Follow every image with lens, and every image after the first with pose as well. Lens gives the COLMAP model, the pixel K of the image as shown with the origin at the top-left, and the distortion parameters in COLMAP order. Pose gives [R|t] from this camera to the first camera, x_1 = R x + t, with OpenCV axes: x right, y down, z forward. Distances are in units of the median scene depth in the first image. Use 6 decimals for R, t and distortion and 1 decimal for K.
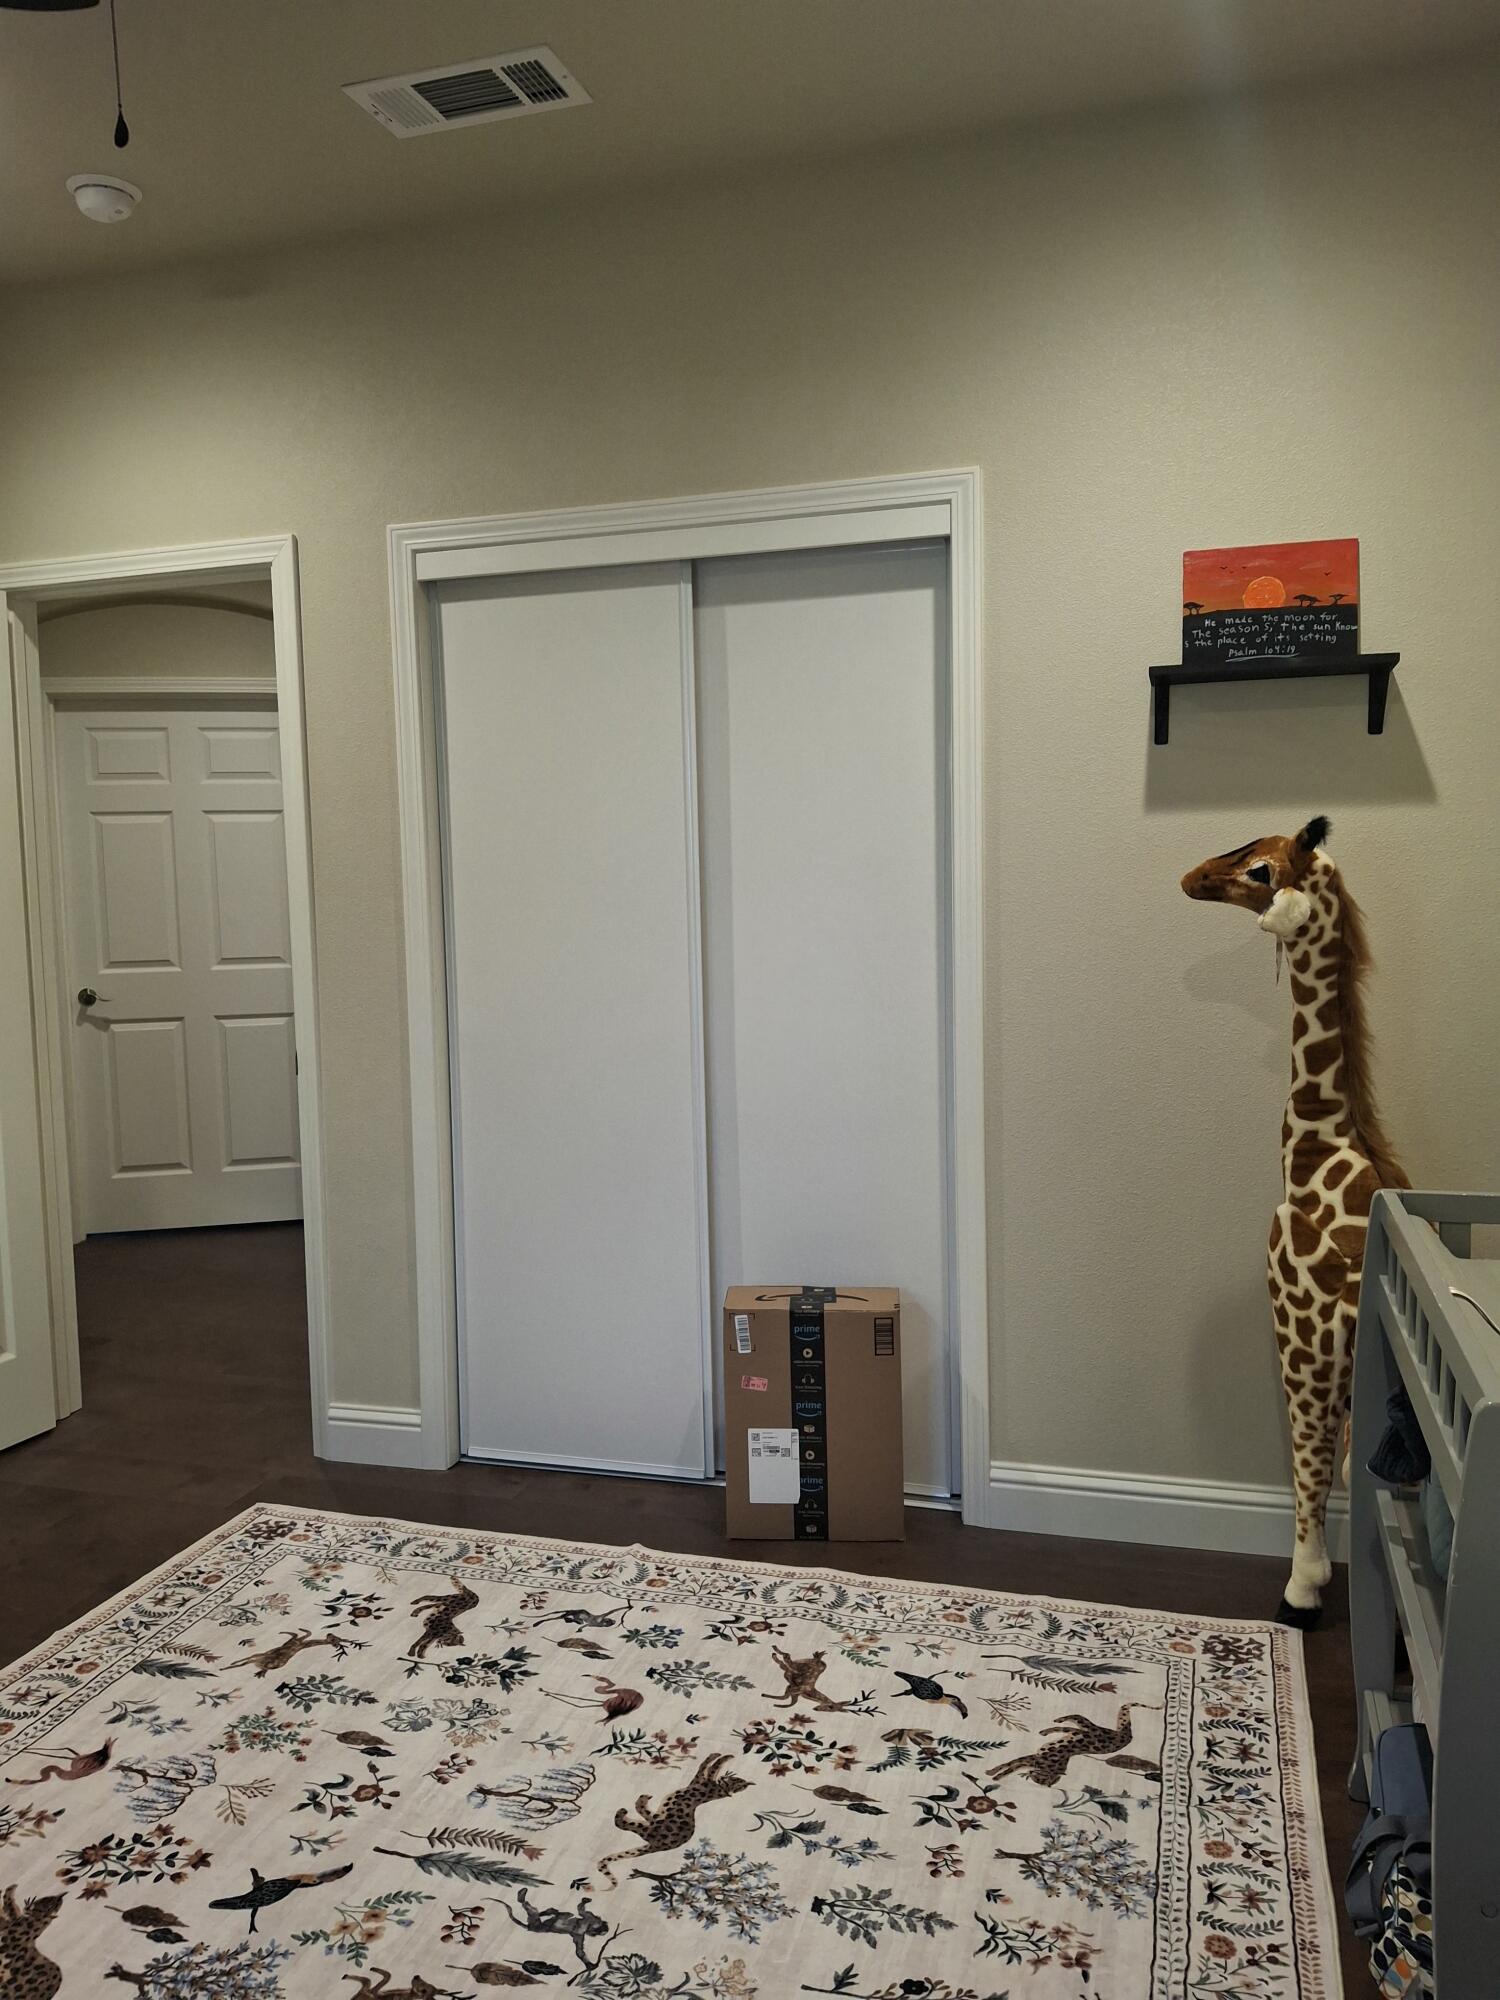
lens RADIAL K [[1510.0, 0, 754.1], [0, 1510.0, 1002.0], [0, 0, 1]] dist [-0.000702, 0.029021]
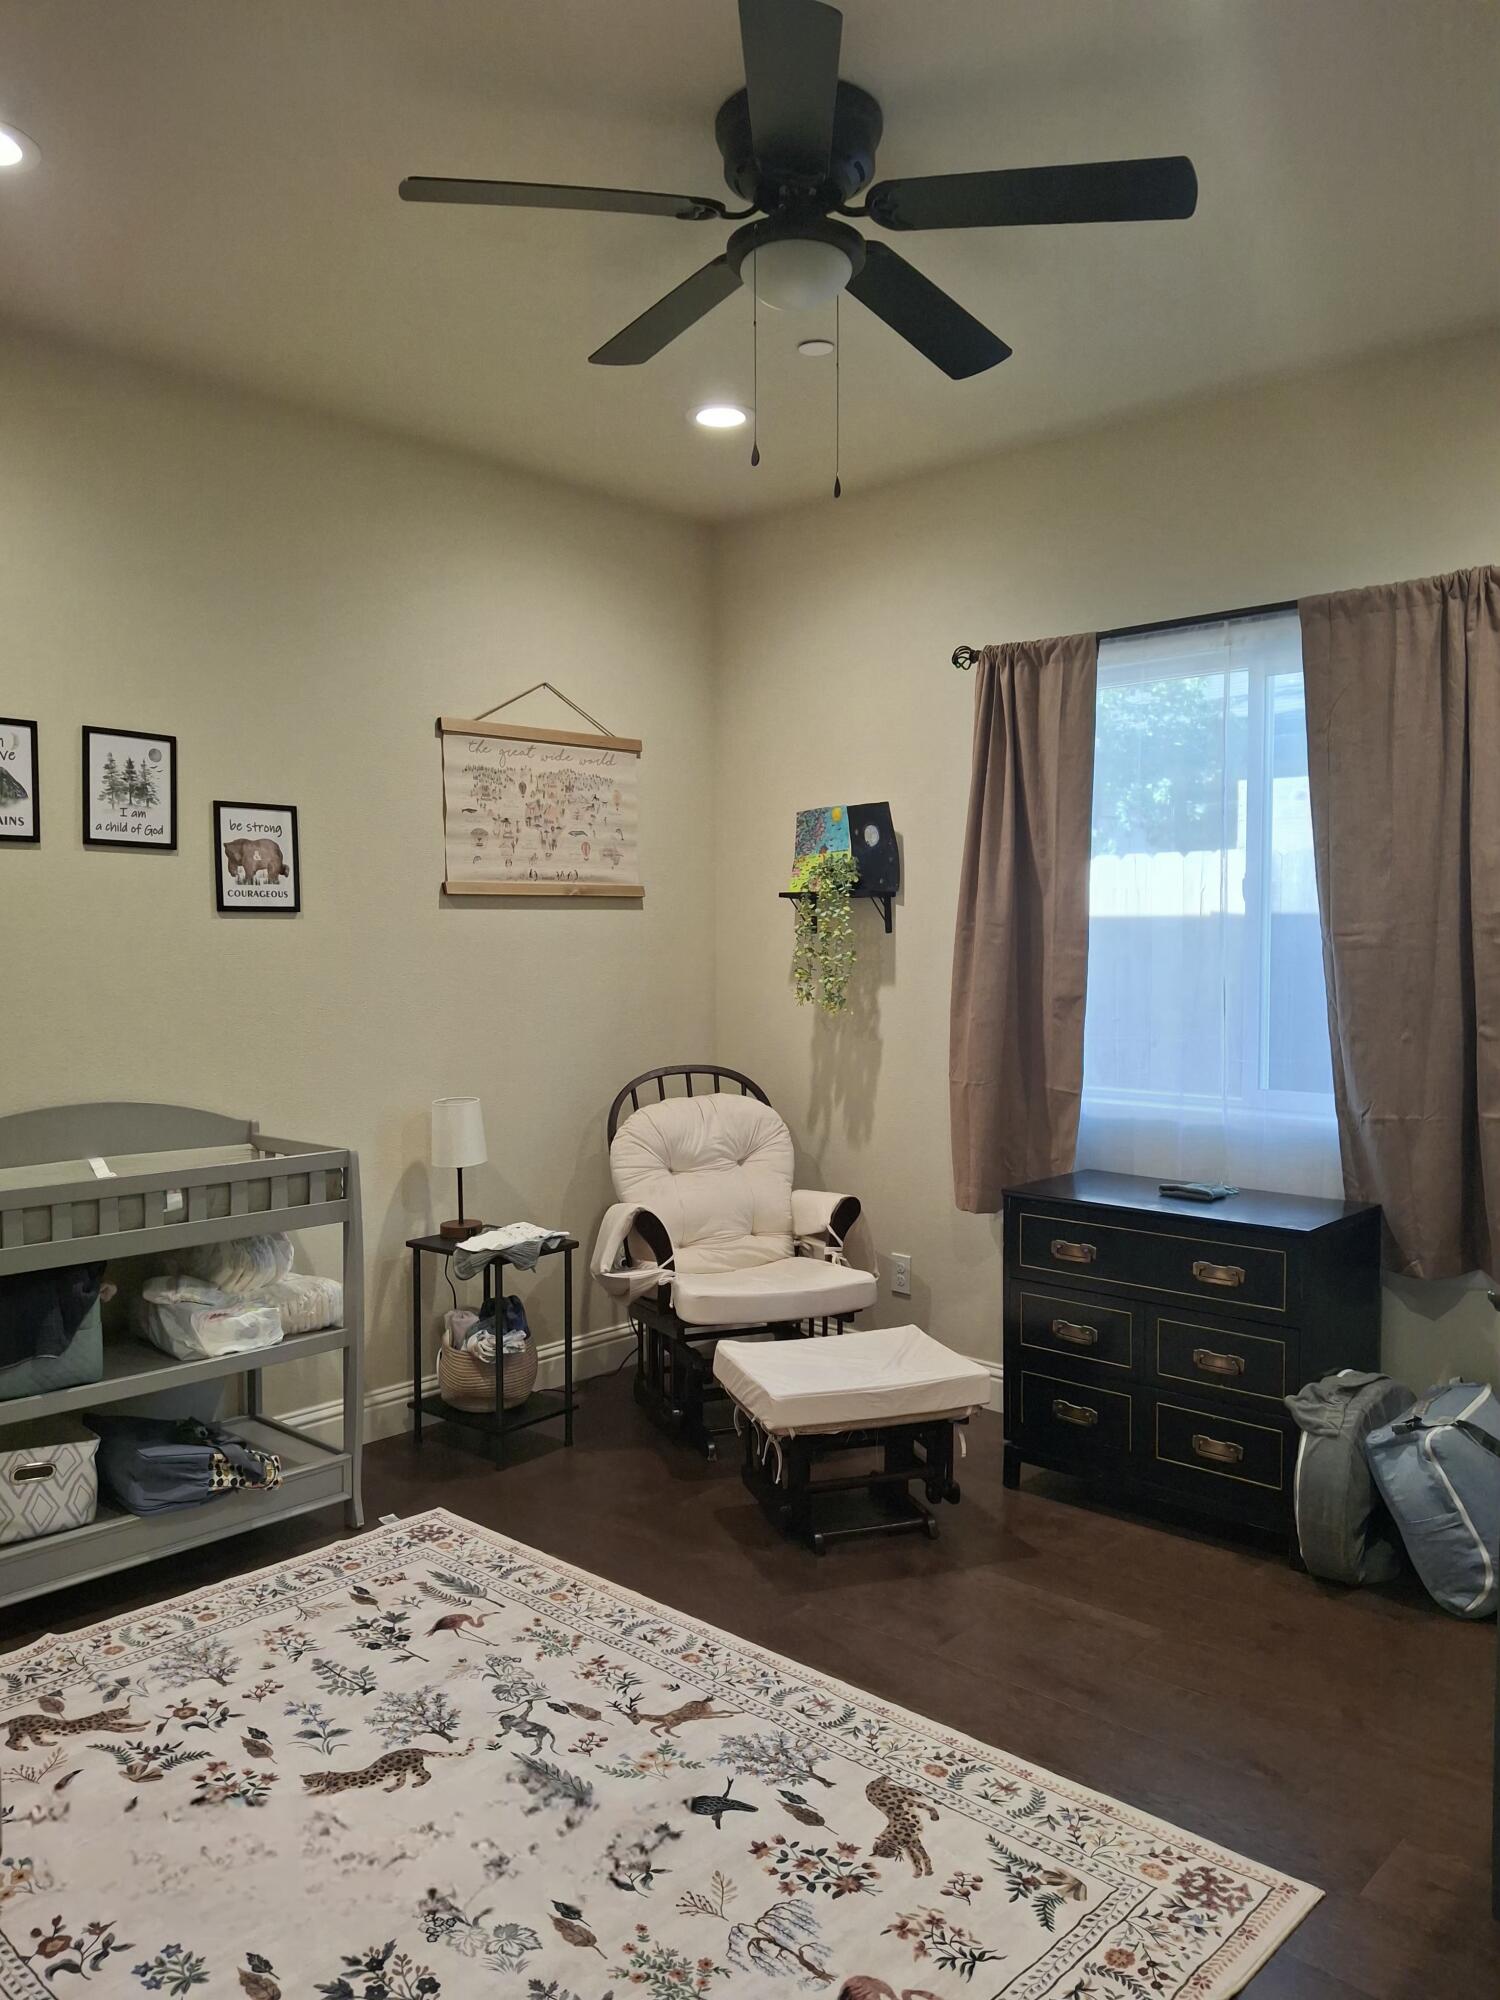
lens RADIAL K [[1510.0, 0, 744.8], [0, 1510.0, 994.7], [0, 0, 1]] dist [-0.000702, 0.029021]
pose [[-0.897505, 0.017545, 0.440655, -0.835429], [0.067317, 0.992949, 0.097574, -0.145617], [-0.435836, 0.117237, -0.892358, 1.881097]]
